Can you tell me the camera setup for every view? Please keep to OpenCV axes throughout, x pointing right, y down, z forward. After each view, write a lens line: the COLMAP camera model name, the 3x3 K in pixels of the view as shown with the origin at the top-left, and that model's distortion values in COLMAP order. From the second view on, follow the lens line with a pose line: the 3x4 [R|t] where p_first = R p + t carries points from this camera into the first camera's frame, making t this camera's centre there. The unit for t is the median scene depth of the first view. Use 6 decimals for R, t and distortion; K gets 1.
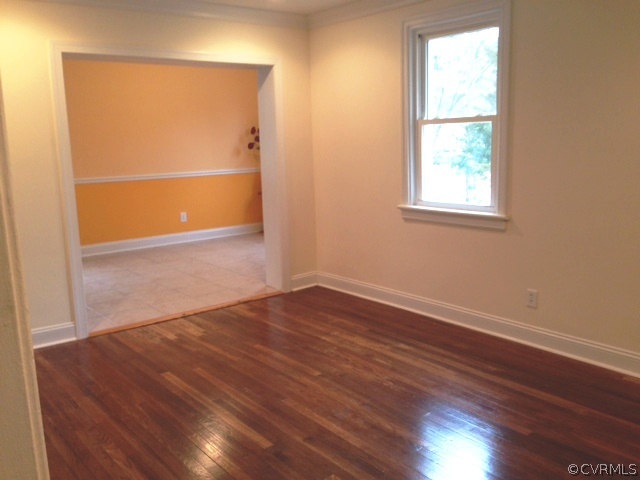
lens RADIAL K [[594.5, 0, 320.0], [0, 594.5, 240.0], [0, 0, 1]] dist [0.041889, -0.000866]
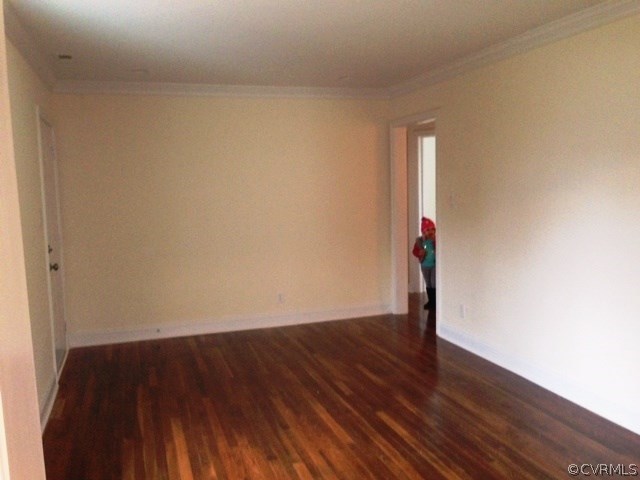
lens RADIAL K [[594.5, 0, 320.0], [0, 594.5, 240.0], [0, 0, 1]] dist [0.041889, -0.000866]
pose [[-0.934064, 0.022975, 0.356365, -0.380823], [0.120603, 0.959591, 0.254244, -0.332967], [-0.336124, 0.280459, -0.899090, 1.807485]]
